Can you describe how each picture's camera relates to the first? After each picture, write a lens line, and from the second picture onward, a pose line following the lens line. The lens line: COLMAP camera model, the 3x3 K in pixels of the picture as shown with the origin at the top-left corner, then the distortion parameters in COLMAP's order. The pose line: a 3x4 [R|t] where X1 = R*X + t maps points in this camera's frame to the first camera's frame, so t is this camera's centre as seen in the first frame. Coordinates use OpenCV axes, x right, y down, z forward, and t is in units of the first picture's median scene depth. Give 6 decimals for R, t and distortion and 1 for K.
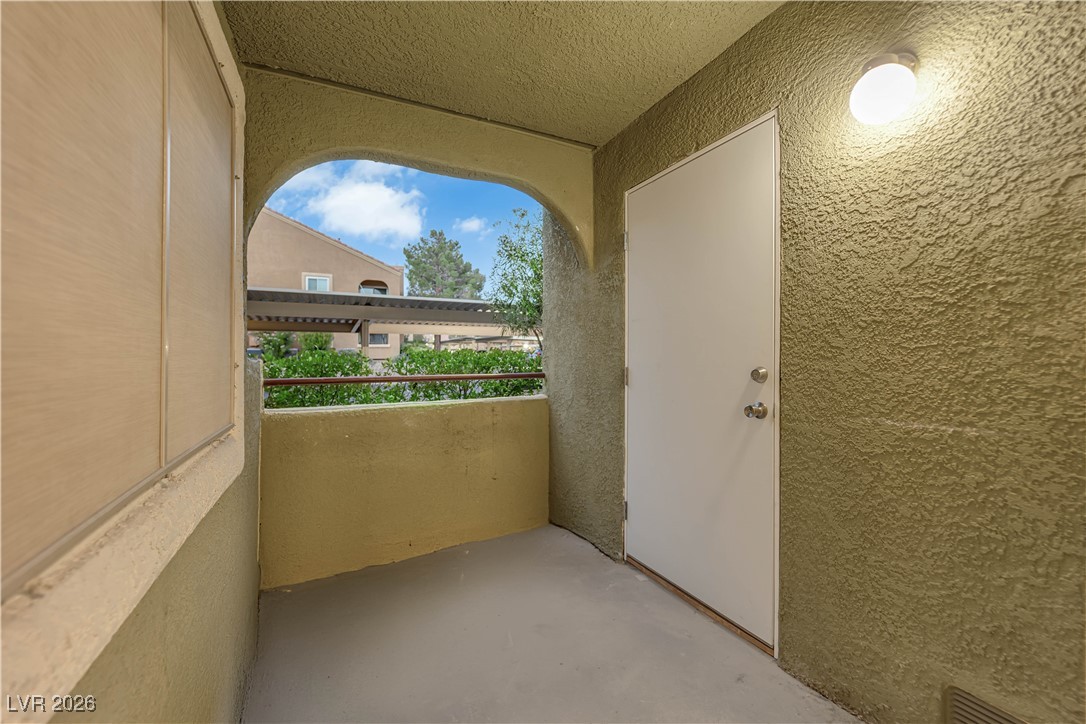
lens RADIAL K [[463.0, 0, 543.0], [0, 463.0, 362.0], [0, 0, 1]] dist [-0.021214, -0.000043]
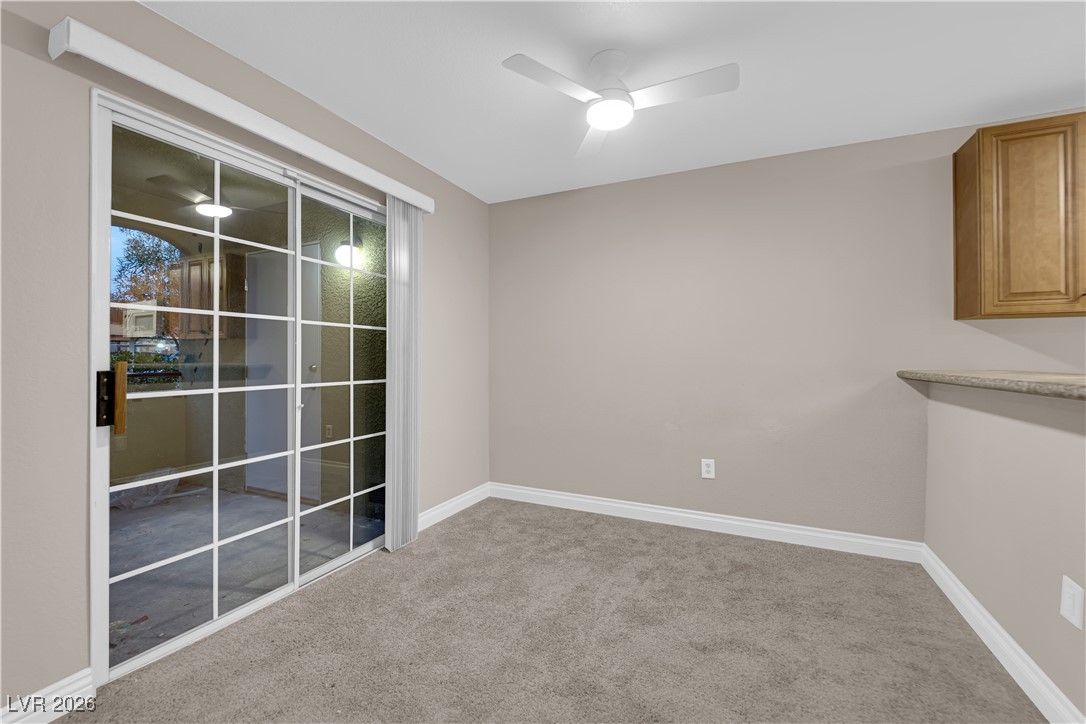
lens RADIAL K [[463.0, 0, 543.0], [0, 463.0, 362.0], [0, 0, 1]] dist [-0.021214, -0.000043]
pose [[0.783955, 0.001268, 0.620817, 0.004752], [0.002346, 0.999985, -0.005006, 0.008458], [-0.620814, 0.005381, 0.783940, -0.825962]]
